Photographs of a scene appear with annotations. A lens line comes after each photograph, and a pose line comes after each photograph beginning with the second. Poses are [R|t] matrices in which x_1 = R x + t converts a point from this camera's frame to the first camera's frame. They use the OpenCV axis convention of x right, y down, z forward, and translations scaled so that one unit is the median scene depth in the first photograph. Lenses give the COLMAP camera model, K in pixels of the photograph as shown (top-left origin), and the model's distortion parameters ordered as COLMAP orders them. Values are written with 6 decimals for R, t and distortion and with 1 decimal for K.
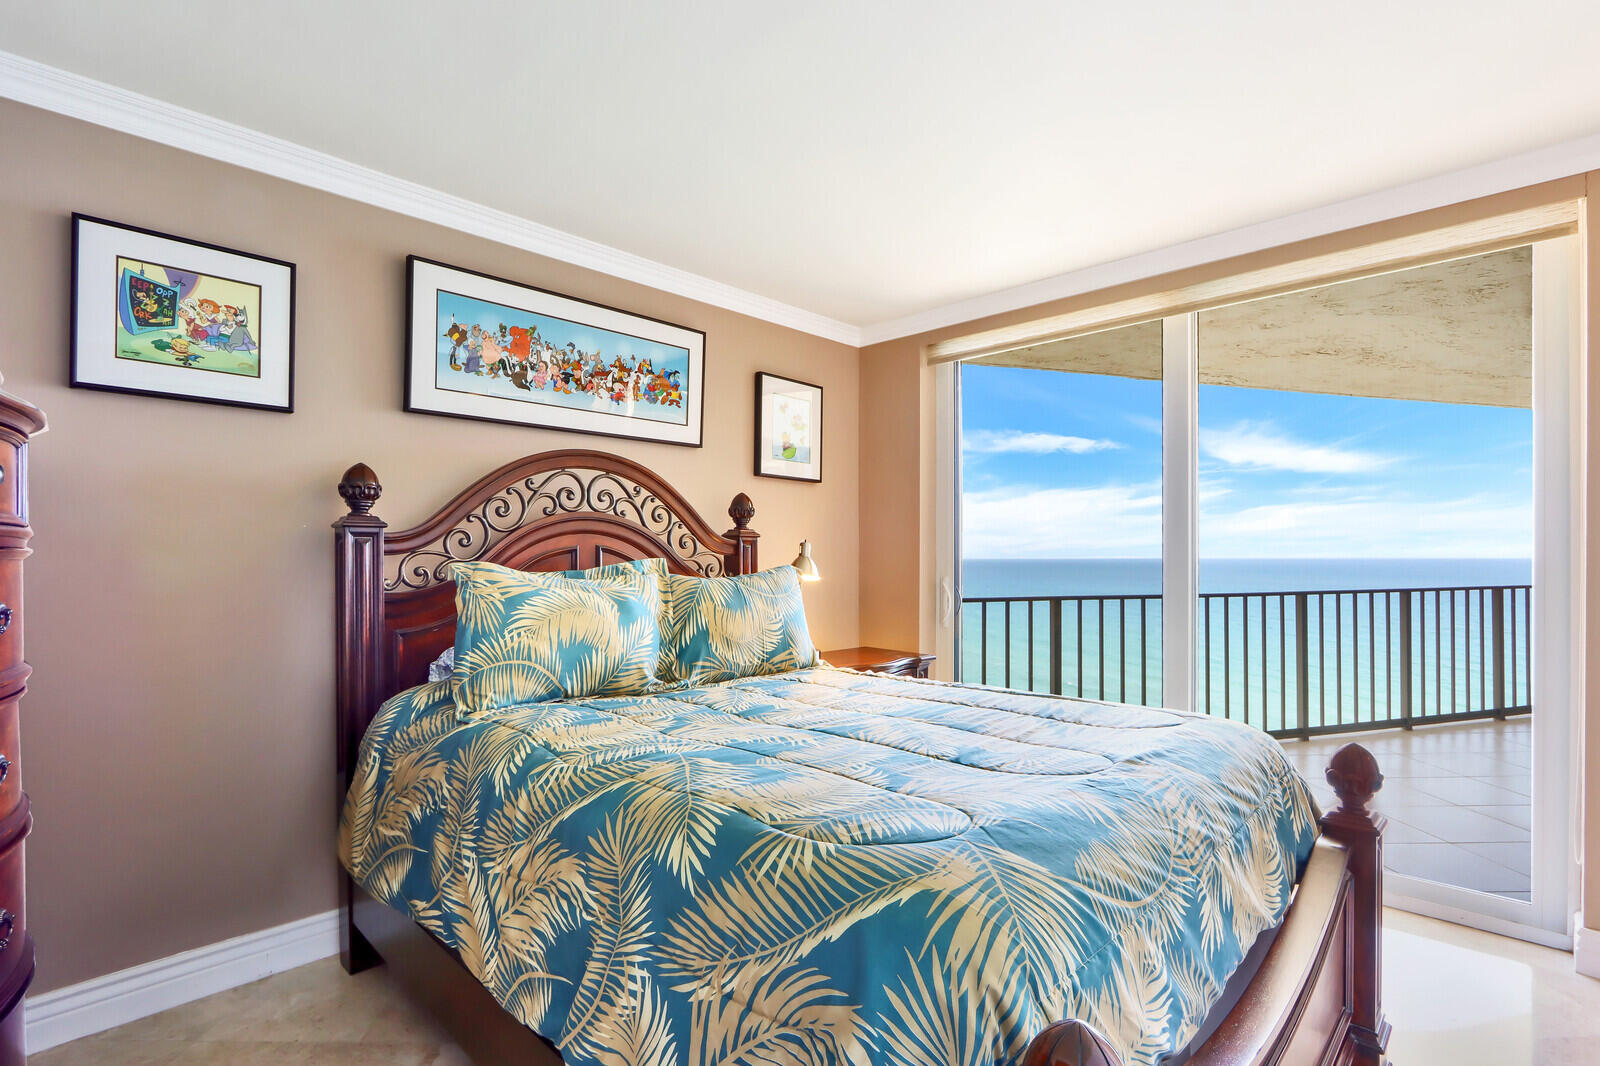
lens RADIAL K [[789.3, 0, 786.0], [0, 789.3, 563.0], [0, 0, 1]] dist [-0.002544, 0.000043]
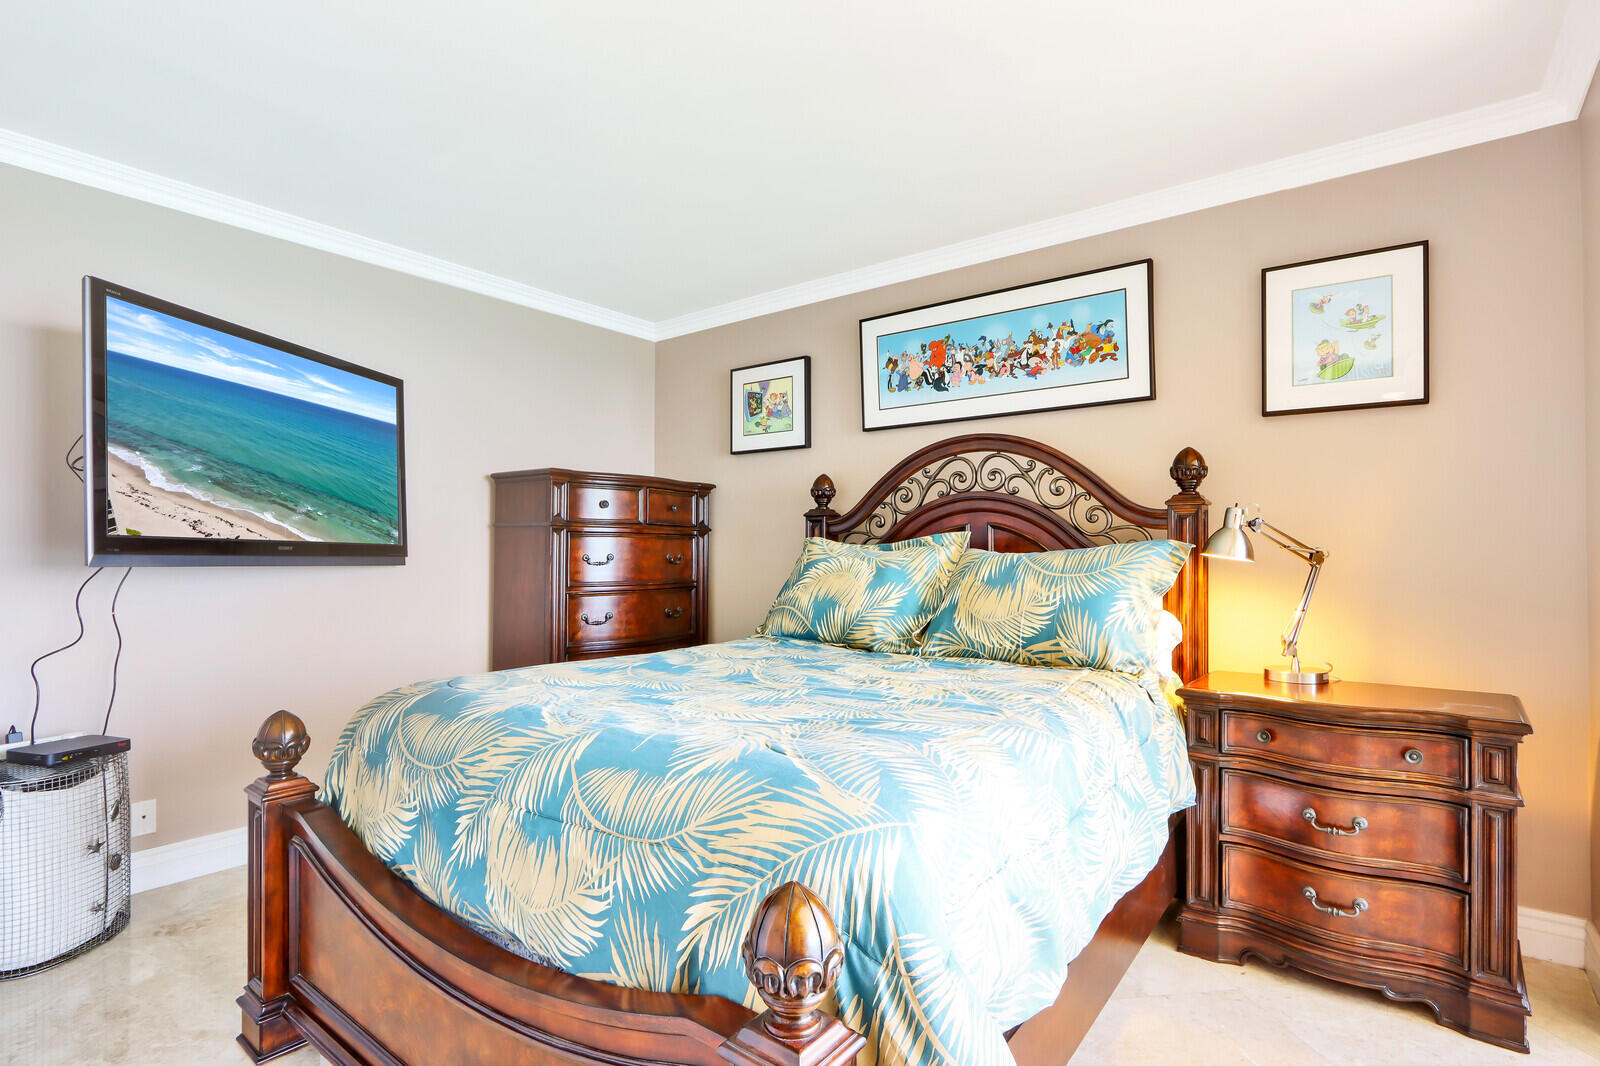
lens RADIAL K [[789.3, 0, 786.0], [0, 789.3, 563.0], [0, 0, 1]] dist [-0.002544, 0.000043]
pose [[0.112886, 0.002078, -0.993606, 0.792804], [-0.019433, 0.999811, -0.000117, 0.036848], [0.993418, 0.019322, 0.112905, 0.639492]]
